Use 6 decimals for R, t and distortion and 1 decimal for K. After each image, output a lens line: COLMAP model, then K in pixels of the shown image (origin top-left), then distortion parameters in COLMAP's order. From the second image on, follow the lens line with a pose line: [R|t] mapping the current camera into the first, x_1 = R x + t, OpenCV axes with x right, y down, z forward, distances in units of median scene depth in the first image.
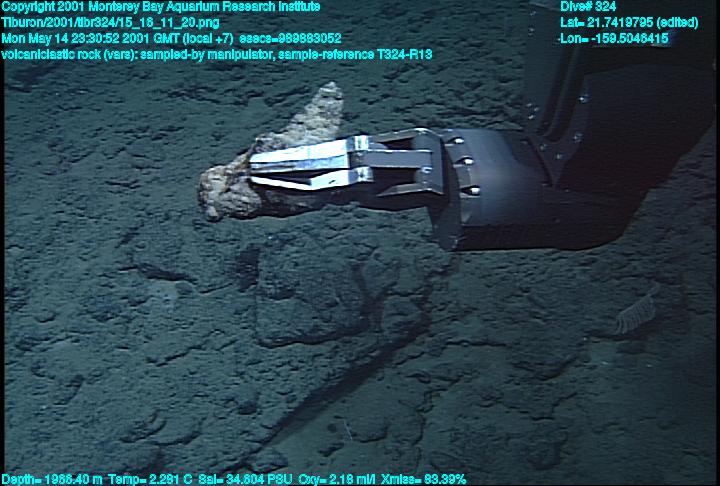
lens RADIAL K [[738.2, 0, 405.9], [0, 738.2, 243.2], [0, 0, 1]] dist [0.009563, 0.147280]
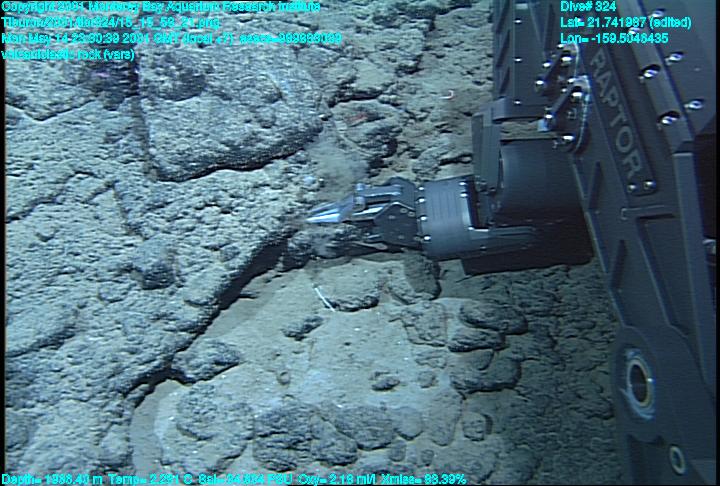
lens RADIAL K [[738.2, 0, 405.9], [0, 738.2, 243.2], [0, 0, 1]] dist [0.009563, 0.147280]
pose [[0.971855, -0.140298, 0.189247, -0.126168], [0.129604, 0.989245, 0.067810, 0.175845], [-0.196725, -0.041374, 0.979585, 0.374259]]
